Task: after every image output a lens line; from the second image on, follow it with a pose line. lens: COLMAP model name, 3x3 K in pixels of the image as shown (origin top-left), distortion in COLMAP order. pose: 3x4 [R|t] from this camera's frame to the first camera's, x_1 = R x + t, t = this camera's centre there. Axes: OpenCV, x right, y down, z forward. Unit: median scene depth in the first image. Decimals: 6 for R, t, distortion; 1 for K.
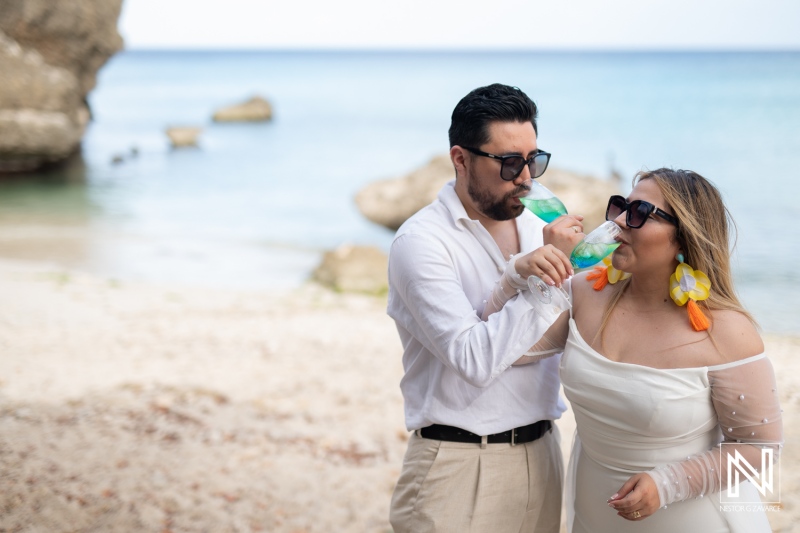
lens RADIAL K [[1138.9, 0, 397.3], [0, 1138.9, 258.7], [0, 0, 1]] dist [0.030495, 0.000000]
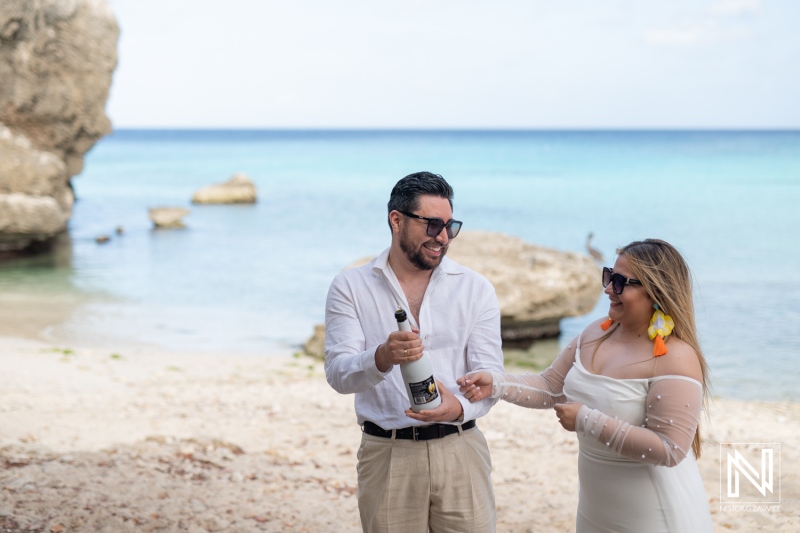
lens RADIAL K [[1138.9, 0, 397.6], [0, 1138.9, 296.0], [0, 0, 1]] dist [0.030495, 0.000000]
pose [[0.999856, -0.005539, 0.016026, -0.015873], [0.006144, 0.999260, -0.037966, 0.017375], [-0.015803, 0.038059, 0.999151, -0.122514]]
